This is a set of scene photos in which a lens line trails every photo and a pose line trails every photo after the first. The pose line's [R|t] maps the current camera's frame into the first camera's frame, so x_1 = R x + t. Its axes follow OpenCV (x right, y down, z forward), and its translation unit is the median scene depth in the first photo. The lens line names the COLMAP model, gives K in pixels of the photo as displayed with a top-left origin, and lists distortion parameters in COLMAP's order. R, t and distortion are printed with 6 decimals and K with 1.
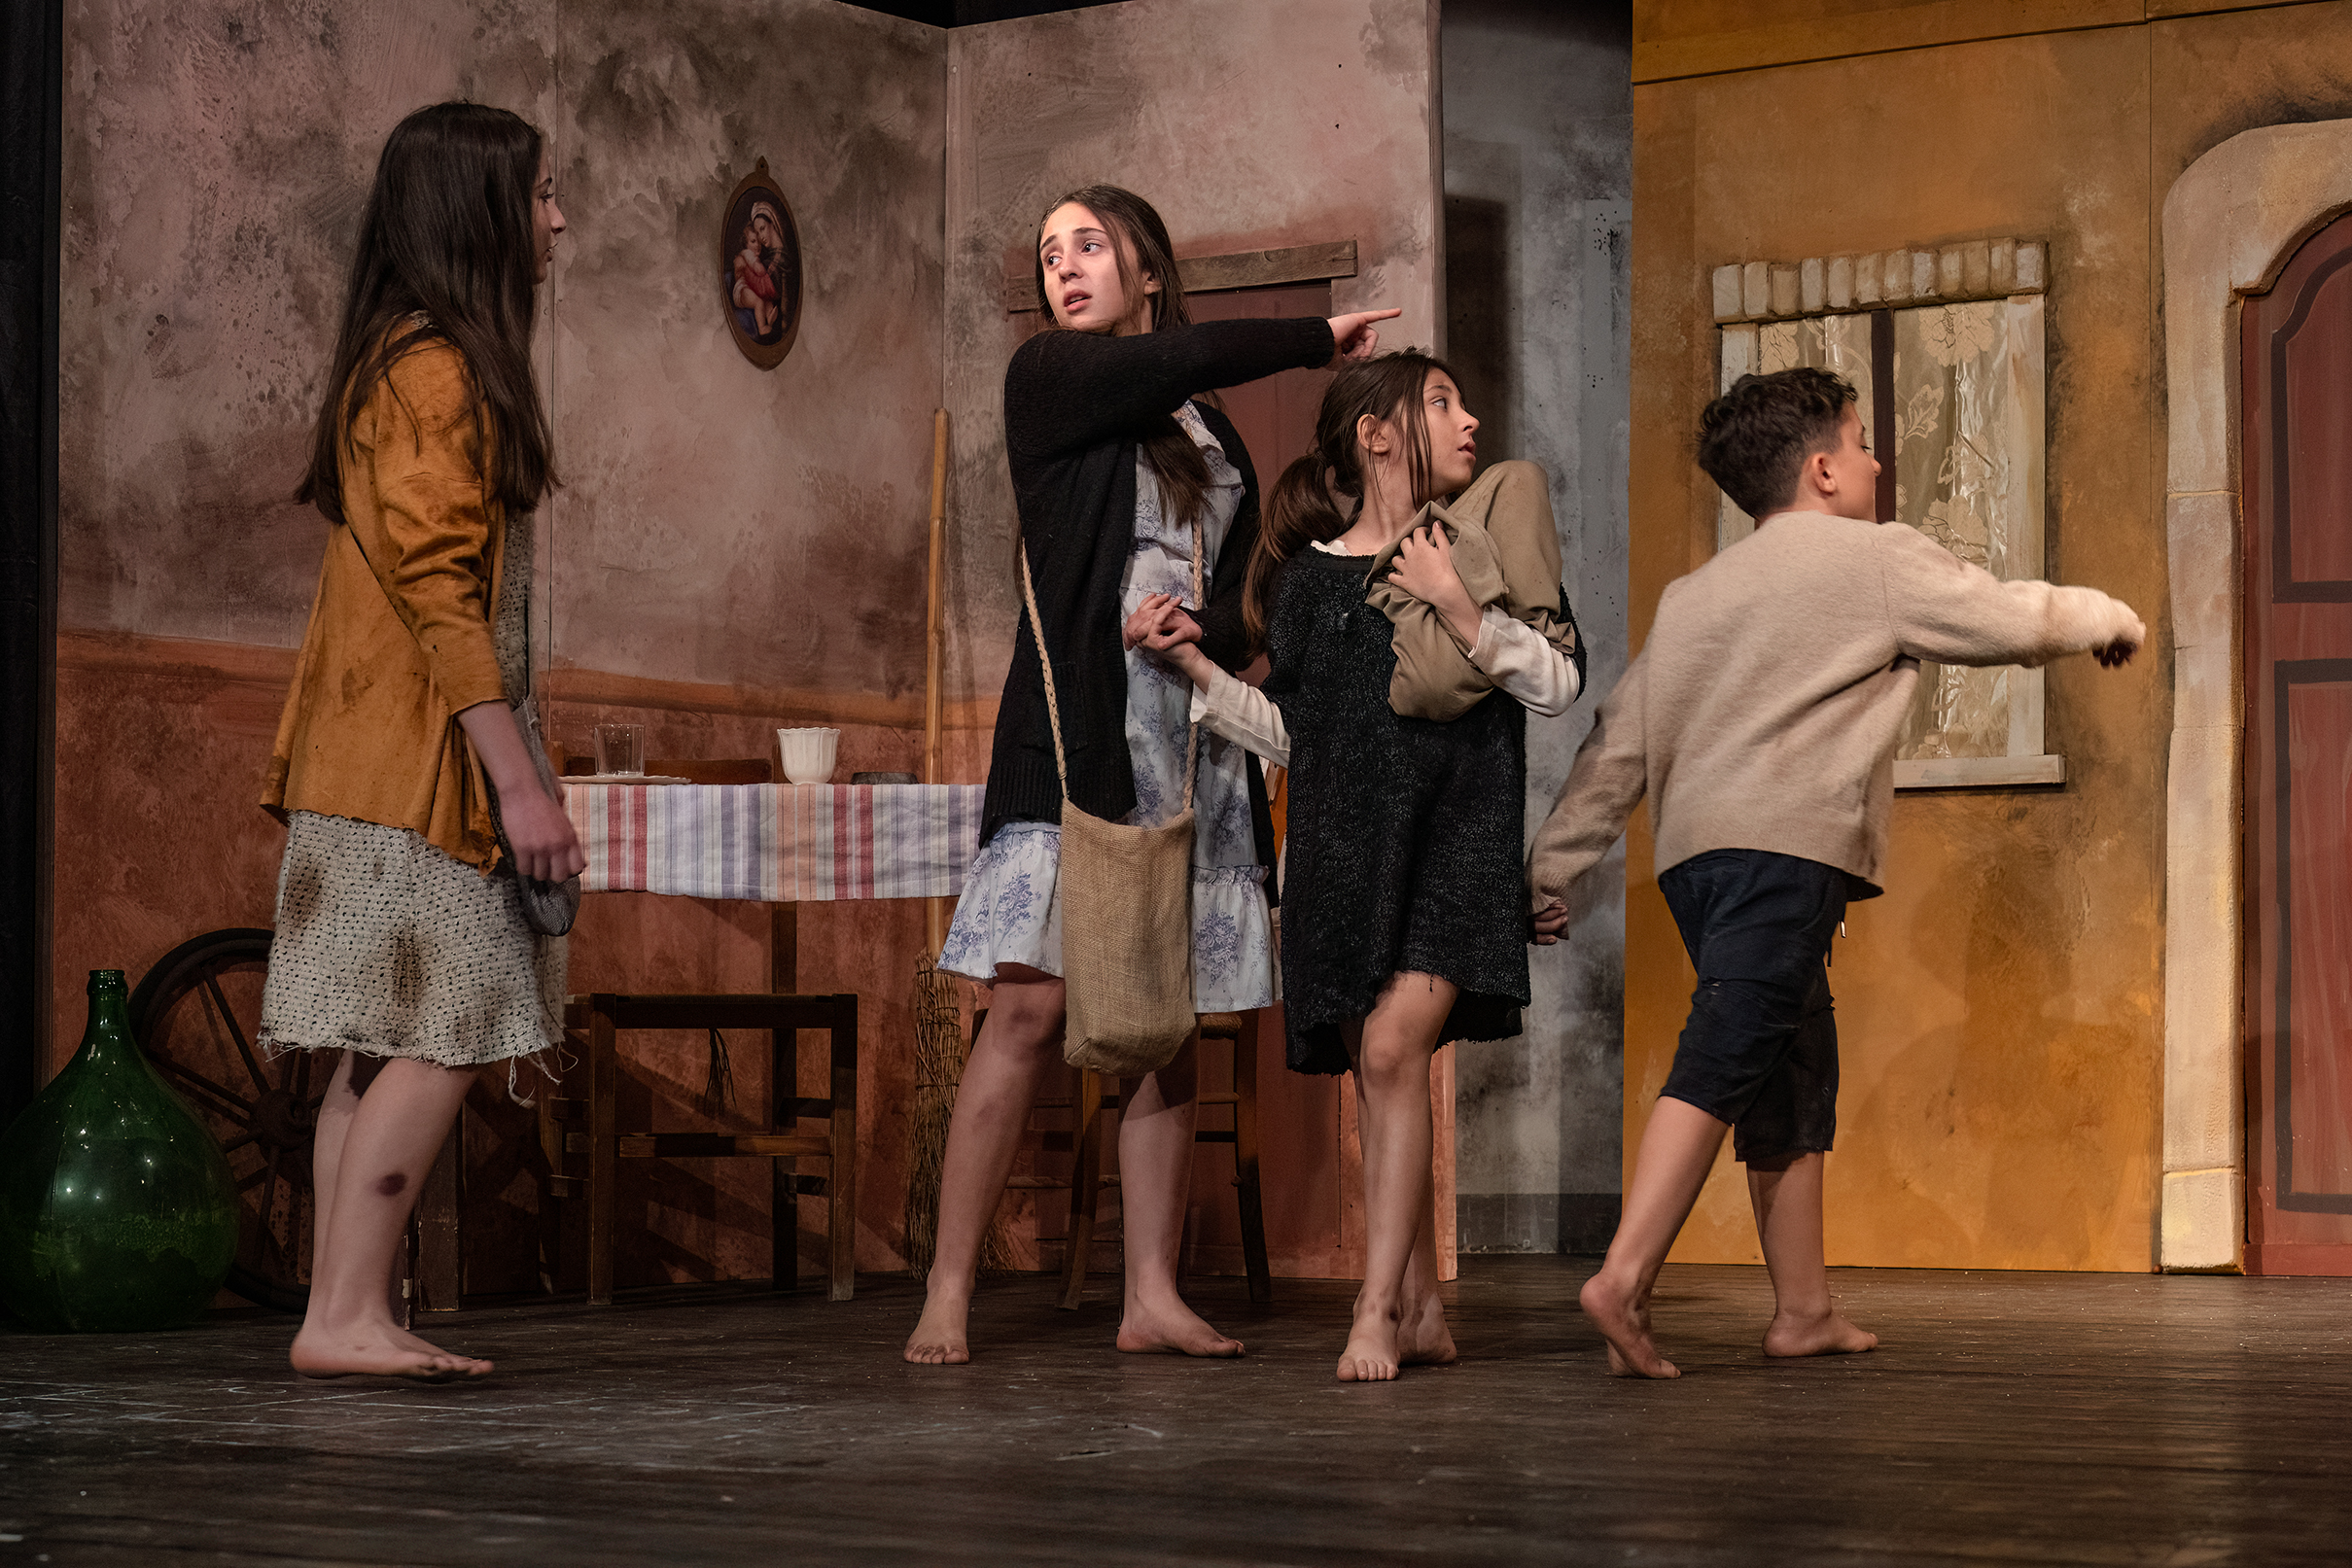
lens RADIAL K [[4697.3, 0, 1161.5], [0, 4697.3, 986.9], [0, 0, 1]] dist [0.007353, -0.090045]
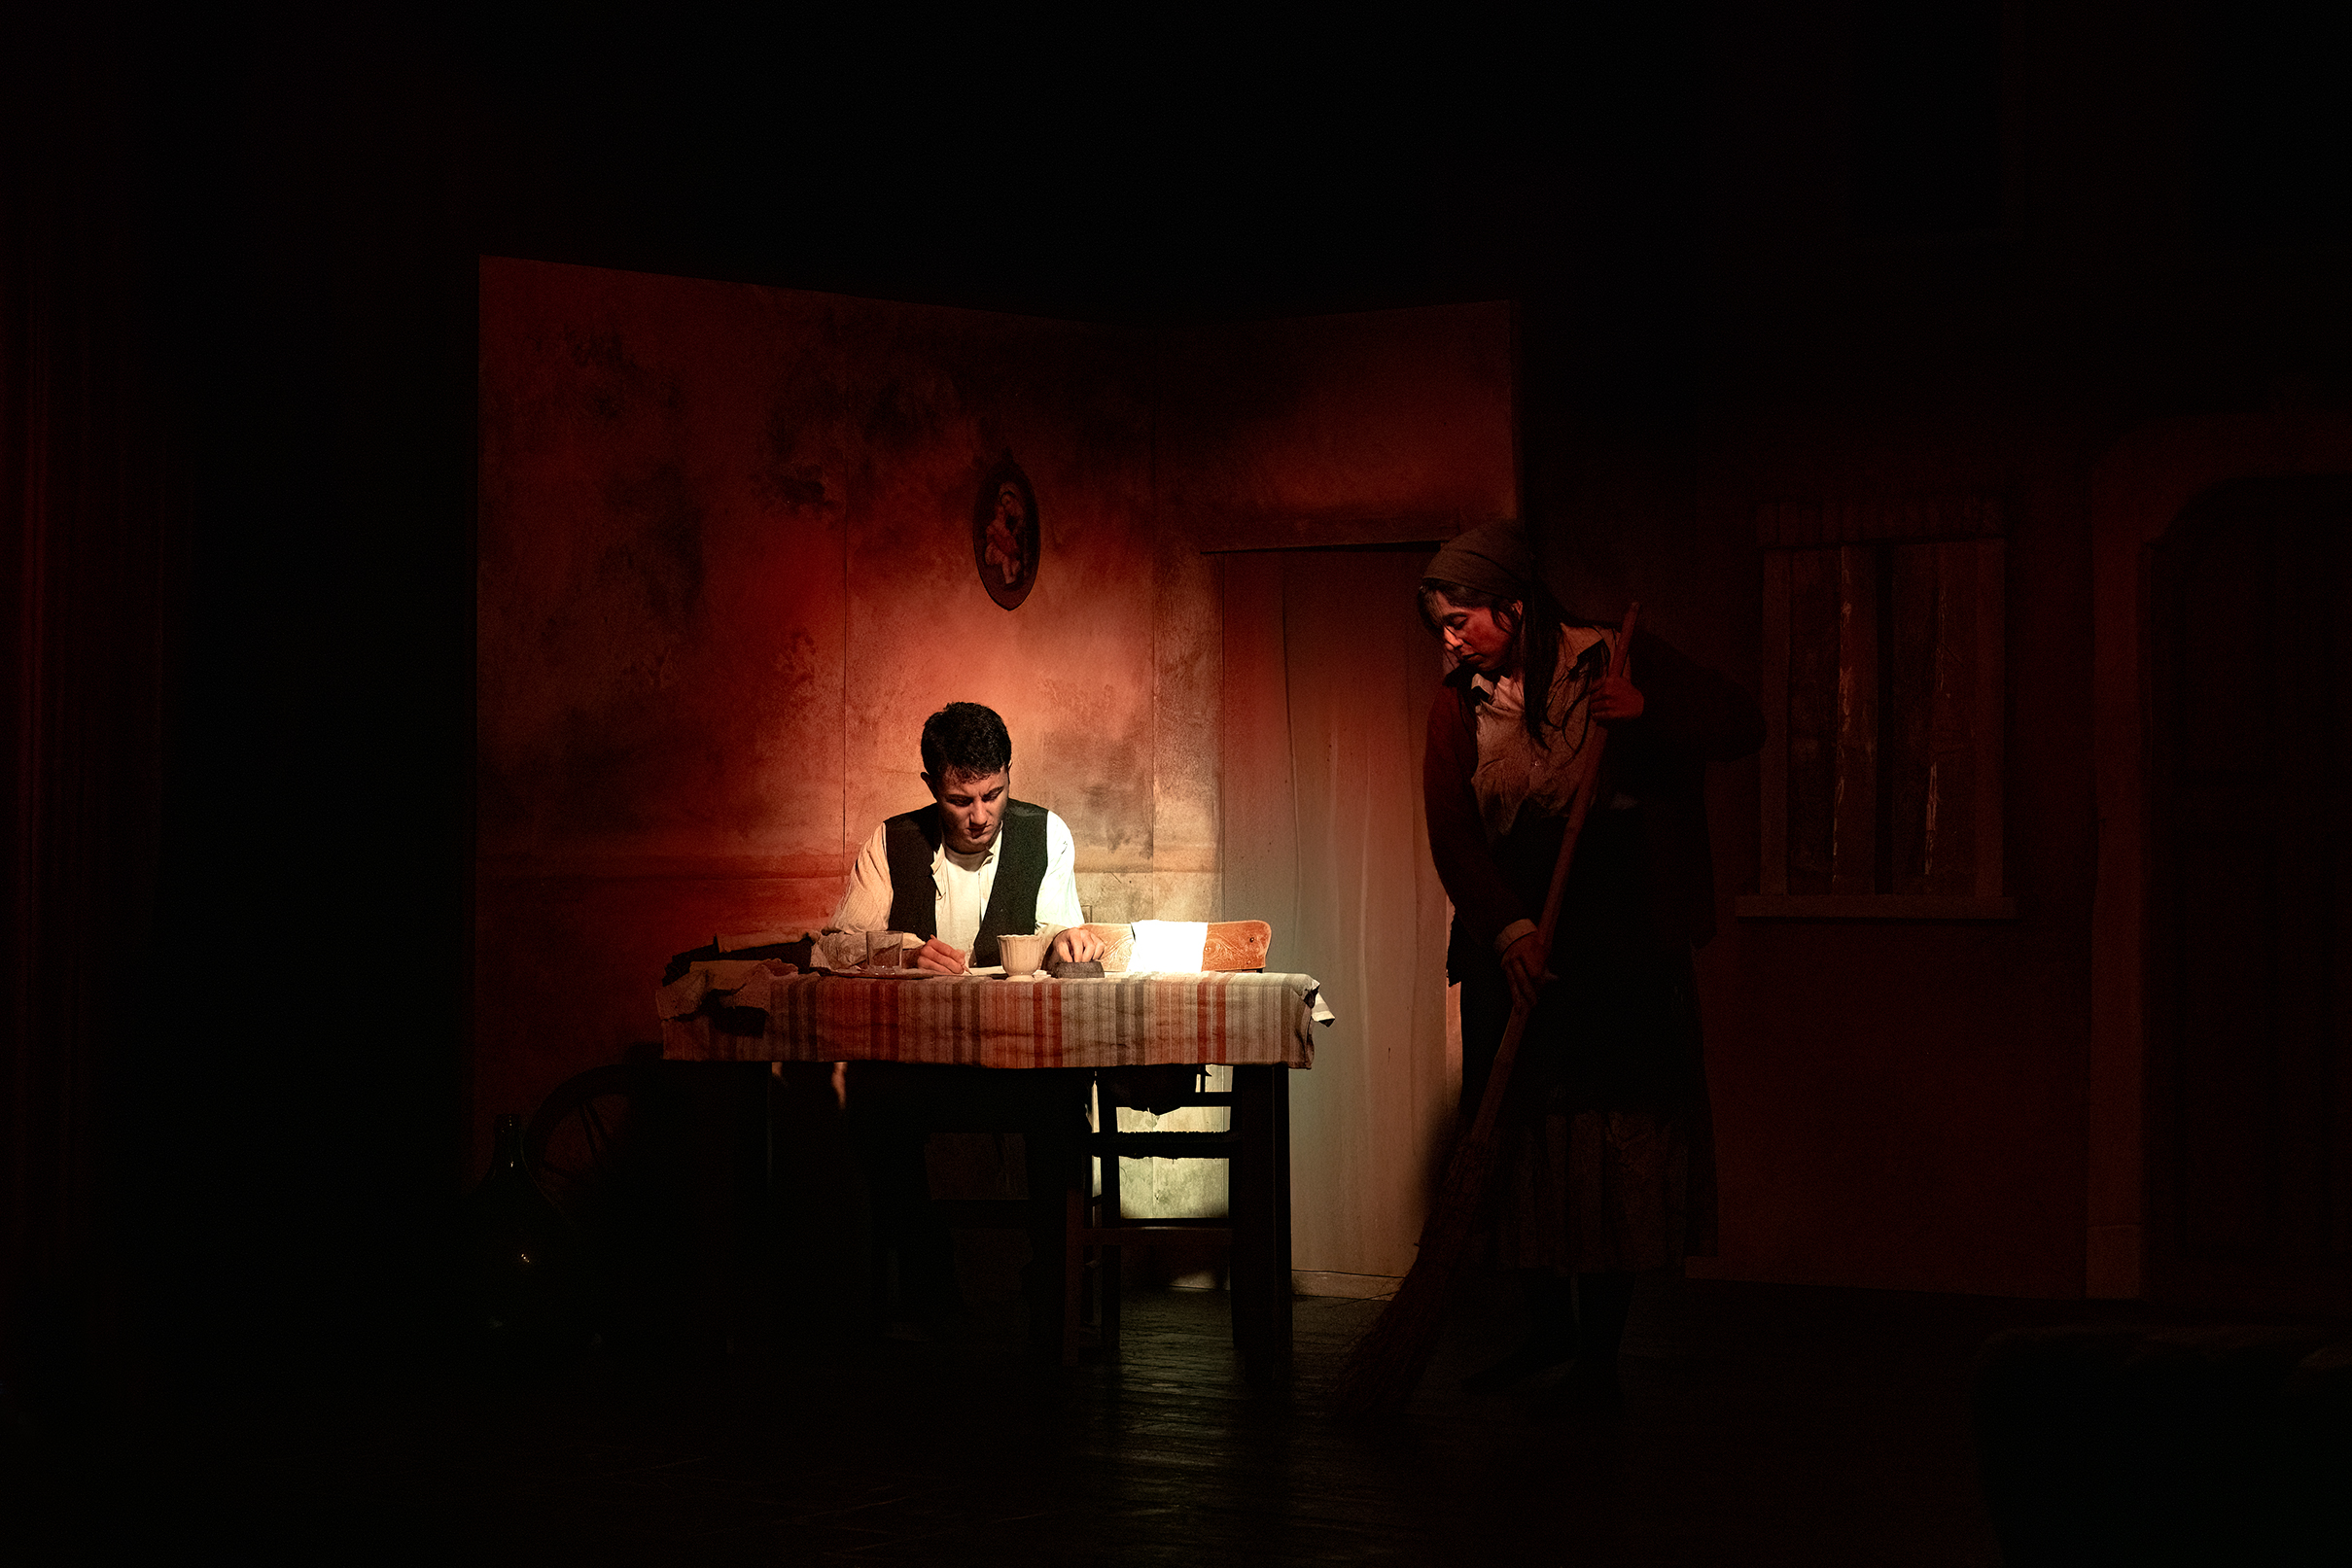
lens RADIAL K [[4701.7, 0, 1338.7], [0, 4701.7, 858.7], [0, 0, 1]] dist [-0.003059, -0.012483]
pose [[0.998573, 0.001438, -0.053388, 0.078598], [-0.000166, 0.999716, 0.023829, -0.094791], [0.053407, -0.023786, 0.998290, -0.312870]]
